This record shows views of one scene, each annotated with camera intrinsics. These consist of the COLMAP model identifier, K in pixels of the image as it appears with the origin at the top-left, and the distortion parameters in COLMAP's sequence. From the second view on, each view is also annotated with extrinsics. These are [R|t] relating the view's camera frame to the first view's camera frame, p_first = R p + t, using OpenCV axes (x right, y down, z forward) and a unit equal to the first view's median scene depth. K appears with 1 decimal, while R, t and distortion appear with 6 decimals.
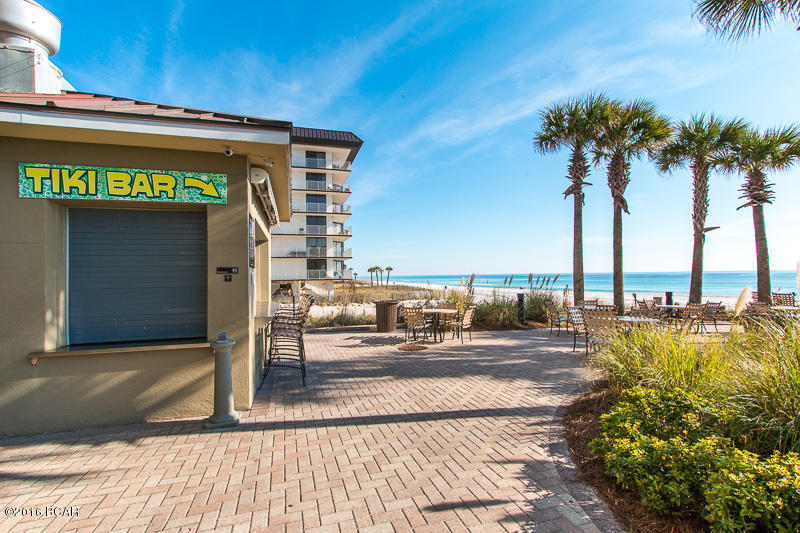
lens RADIAL K [[391.6, 0, 400.0], [0, 391.6, 266.5], [0, 0, 1]] dist [0.003720, -0.000019]
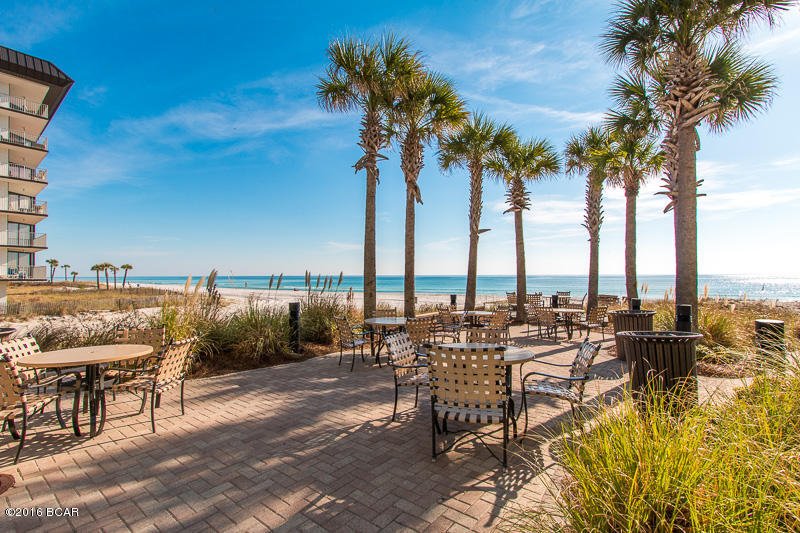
lens RADIAL K [[391.6, 0, 400.0], [0, 391.6, 266.5], [0, 0, 1]] dist [0.003720, -0.000019]
pose [[0.847196, 0.022786, 0.530791, 0.088085], [-0.020436, 0.999738, -0.010300, 0.010694], [-0.530887, -0.002121, 0.847440, 0.283670]]
